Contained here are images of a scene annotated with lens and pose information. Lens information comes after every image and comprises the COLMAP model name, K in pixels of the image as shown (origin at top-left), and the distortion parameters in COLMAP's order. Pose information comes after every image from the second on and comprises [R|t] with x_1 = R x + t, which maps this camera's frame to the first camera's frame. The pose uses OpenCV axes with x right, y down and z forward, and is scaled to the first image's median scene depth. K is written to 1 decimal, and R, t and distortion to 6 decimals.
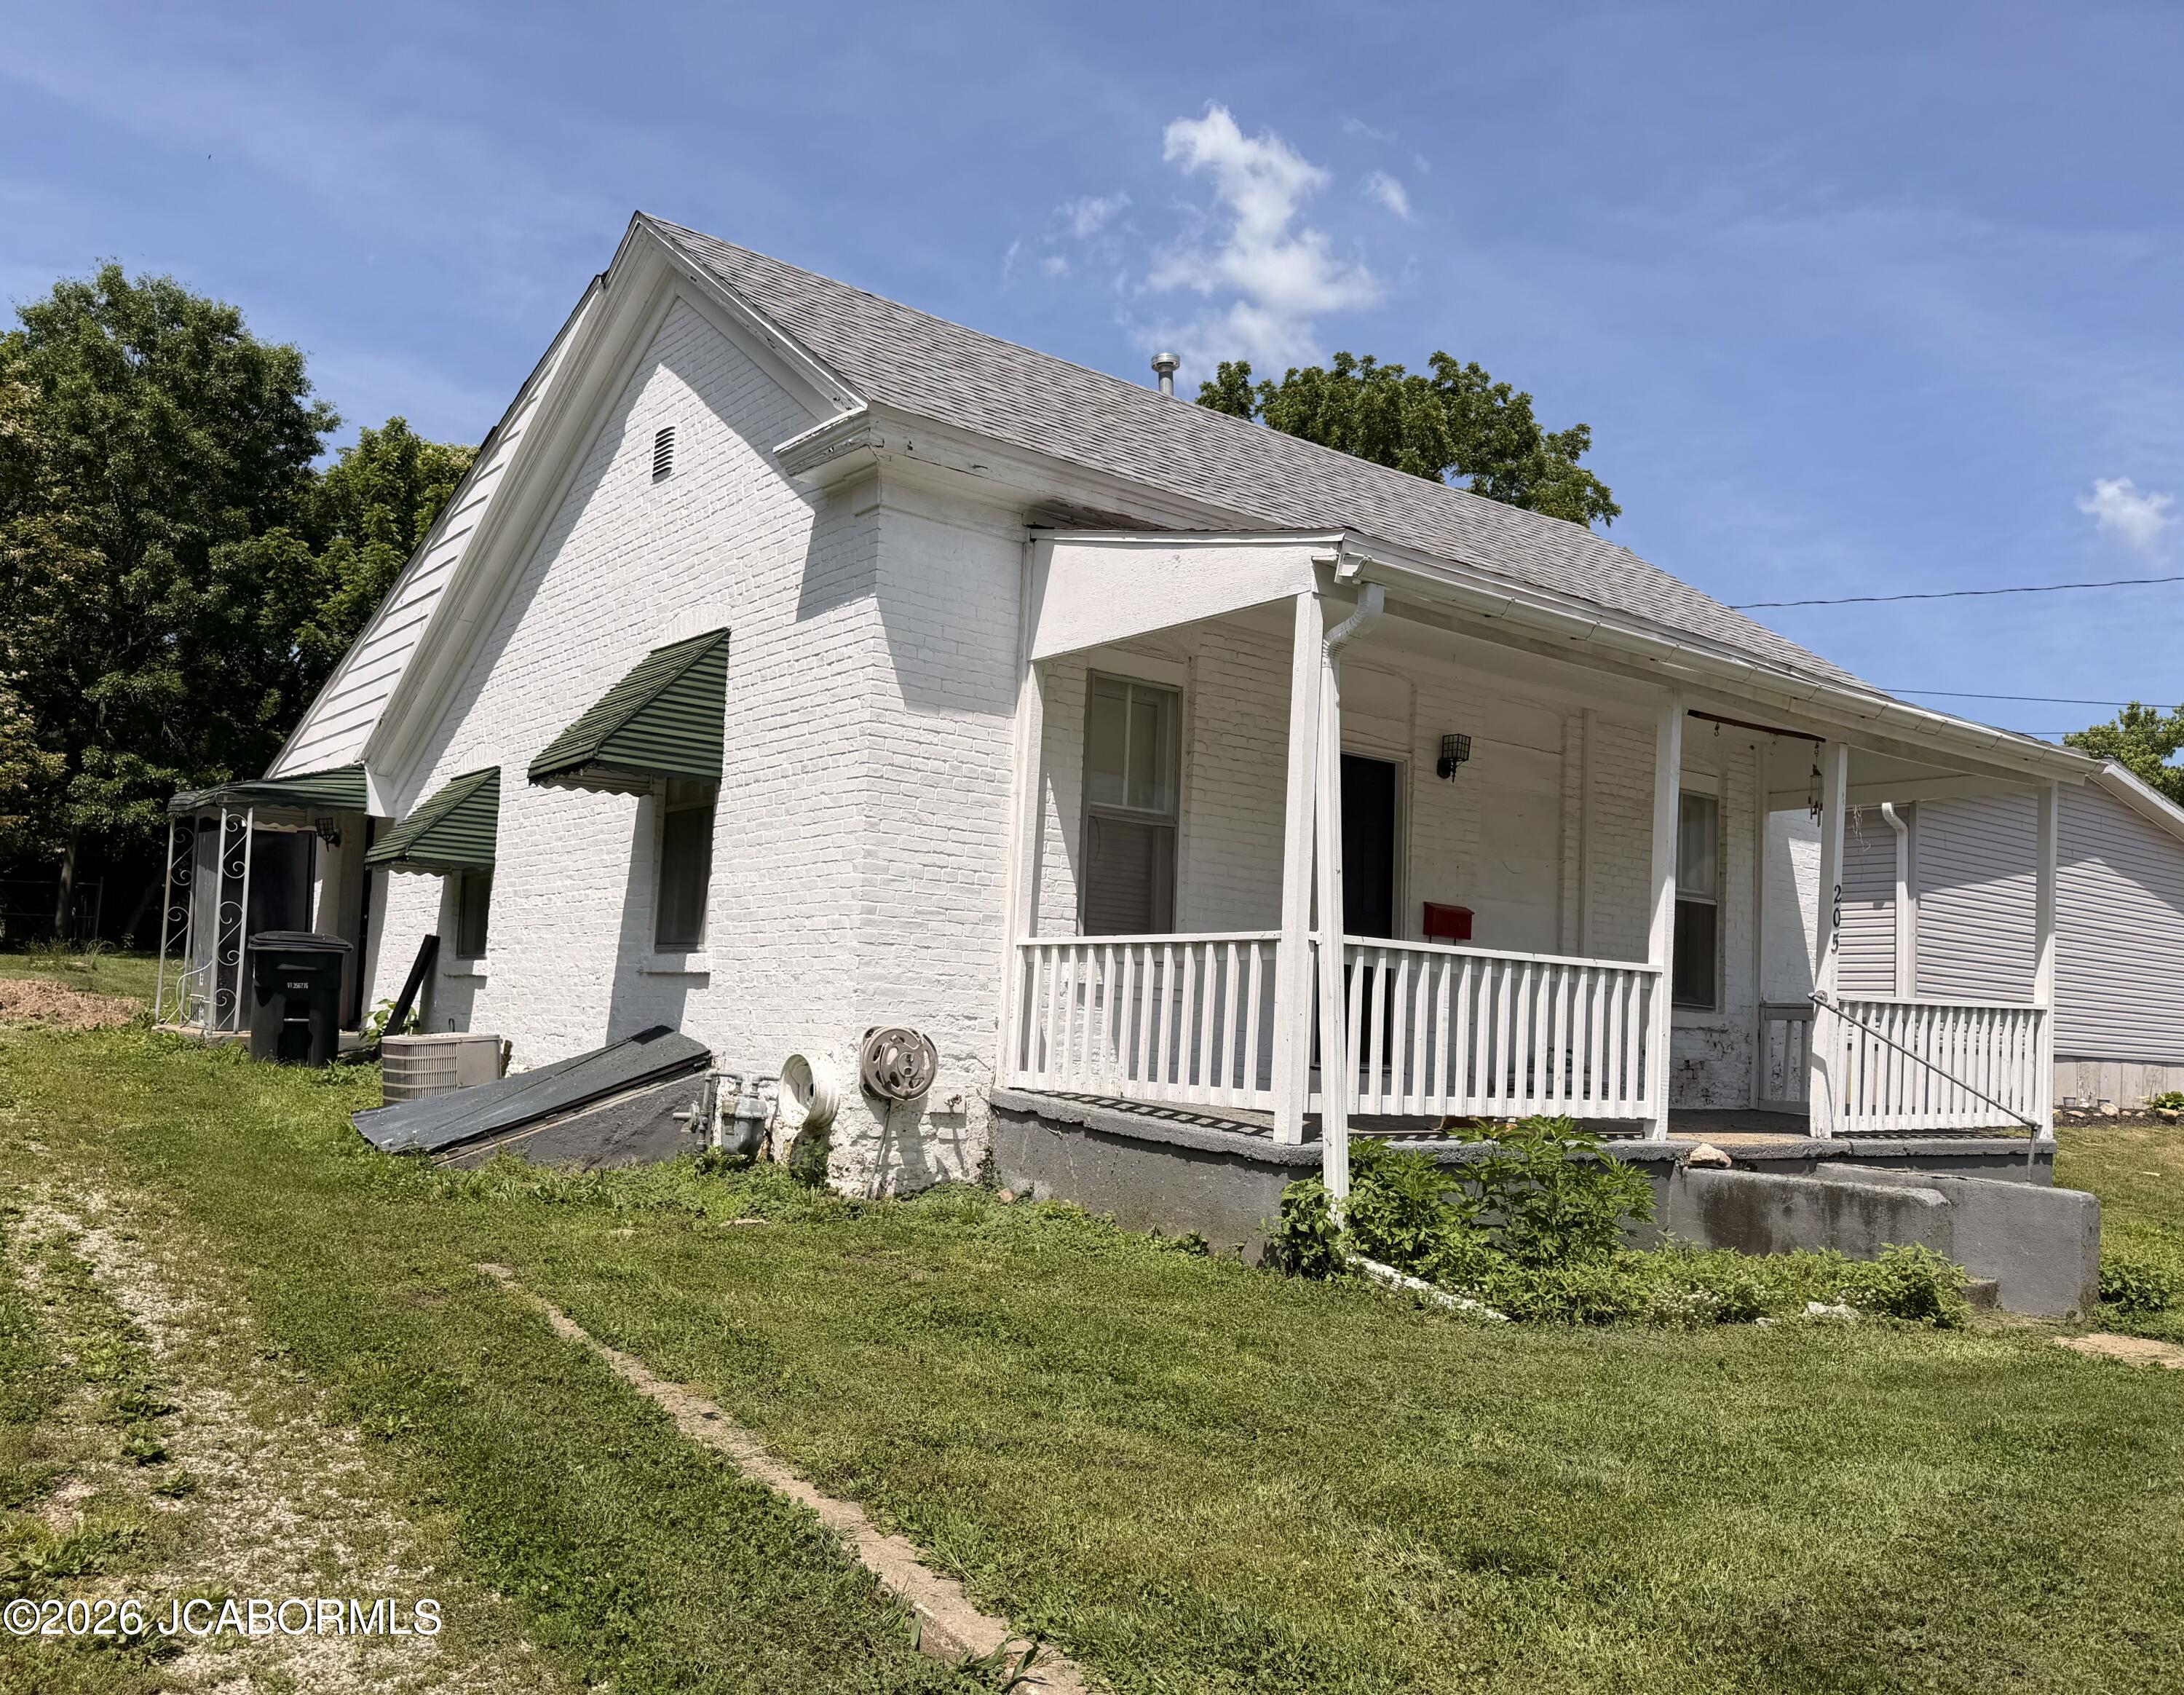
lens RADIAL K [[1750.8, 0, 1017.2], [0, 1750.8, 952.2], [0, 0, 1]] dist [0.131116, -0.214608]
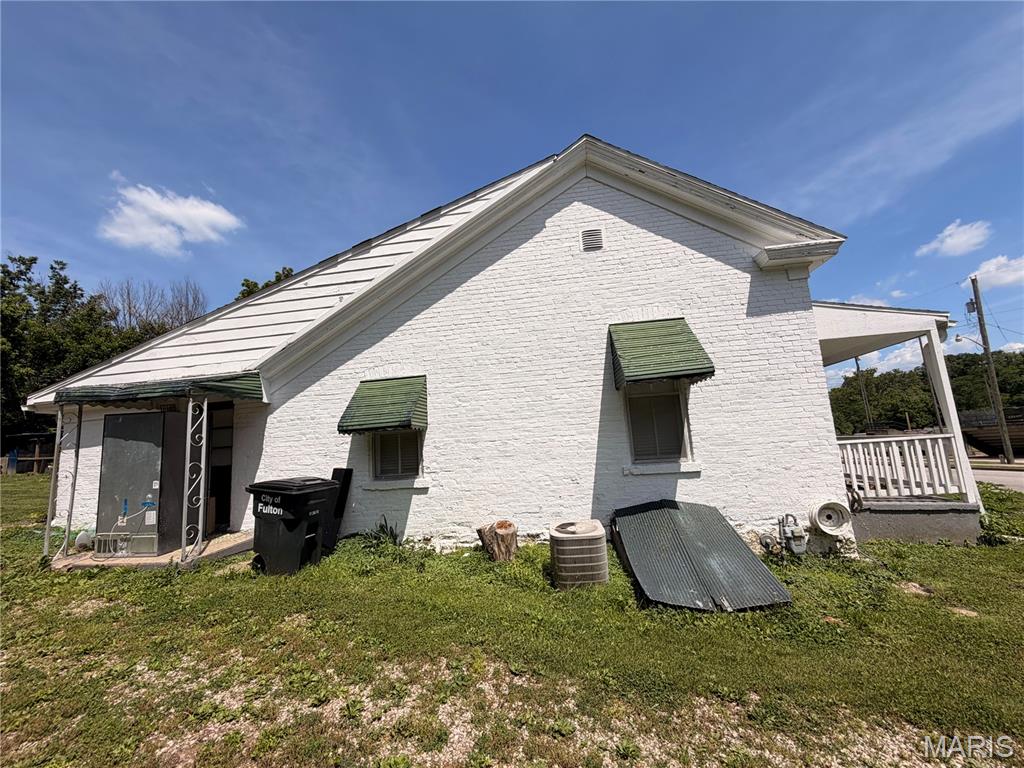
lens RADIAL K [[415.6, 0, 512.0], [0, 415.6, 384.0], [0, 0, 1]] dist [-0.003349, 0.000182]
pose [[0.690376, 0.020301, 0.723166, -0.653808], [0.061216, 0.994382, -0.086355, -0.060102], [-0.720856, 0.103887, 0.685255, 0.737932]]
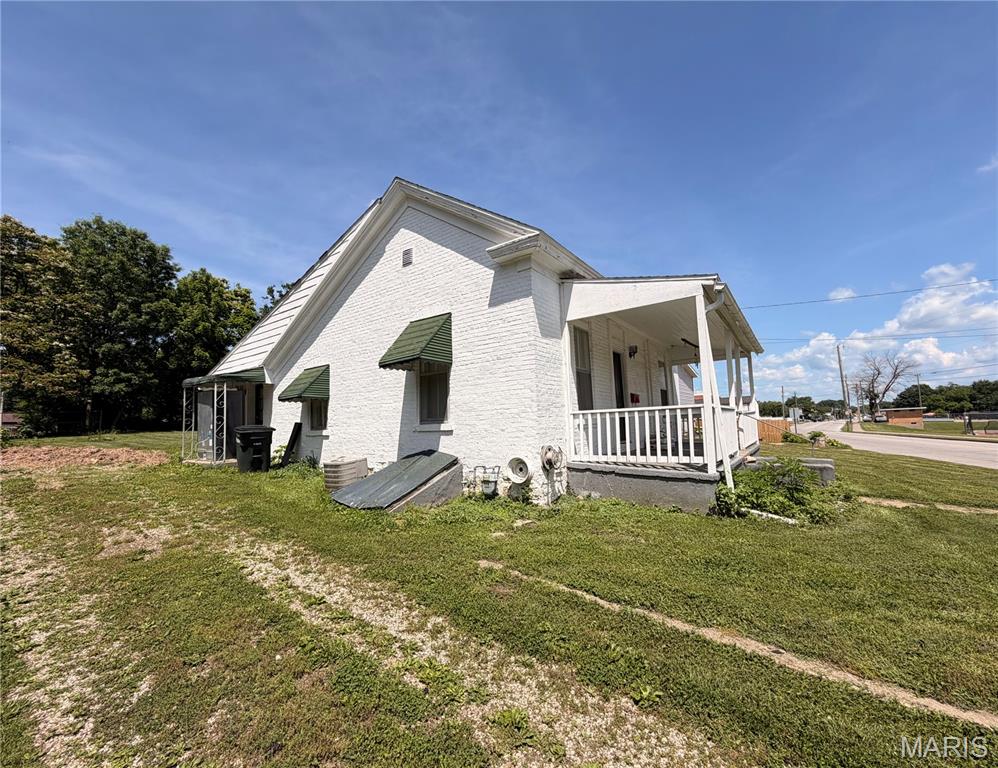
lens RADIAL K [[423.8, 0, 495.8], [0, 423.8, 396.8], [0, 0, 1]] dist [-0.002952, -0.000311]
pose [[0.950475, -0.056035, 0.305709, -0.292595], [0.063901, 0.997832, -0.015775, -0.025433], [-0.304162, 0.034529, 0.951994, 0.284996]]
